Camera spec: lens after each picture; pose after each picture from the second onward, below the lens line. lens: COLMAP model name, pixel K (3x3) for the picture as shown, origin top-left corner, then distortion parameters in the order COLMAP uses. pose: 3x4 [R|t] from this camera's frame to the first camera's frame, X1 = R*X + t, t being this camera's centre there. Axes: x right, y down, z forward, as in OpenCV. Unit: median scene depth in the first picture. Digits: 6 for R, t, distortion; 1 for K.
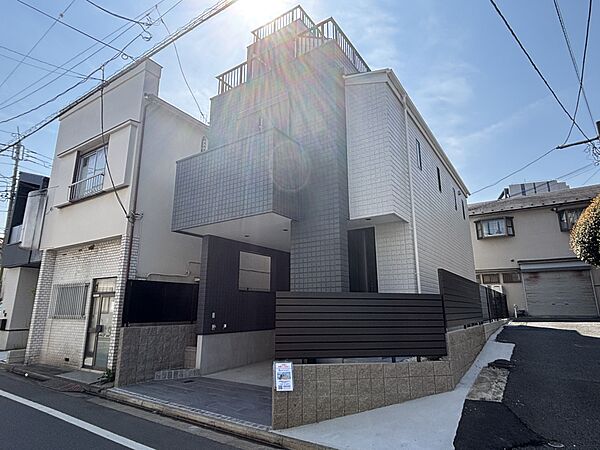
lens RADIAL K [[354.9, 0, 299.8], [0, 354.9, 226.0], [0, 0, 1]] dist [-0.004512, 0.000199]
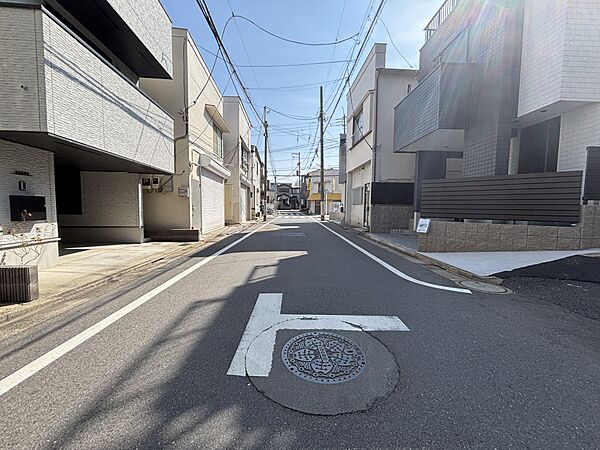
lens RADIAL K [[241.1, 0, 299.7], [0, 241.1, 223.8], [0, 0, 1]] dist [-0.001844, 0.000960]
pose [[0.598960, 0.060977, -0.798454, 0.311099], [0.172248, 0.963946, 0.202827, 0.031001], [0.782034, -0.259017, 0.566862, -0.106589]]
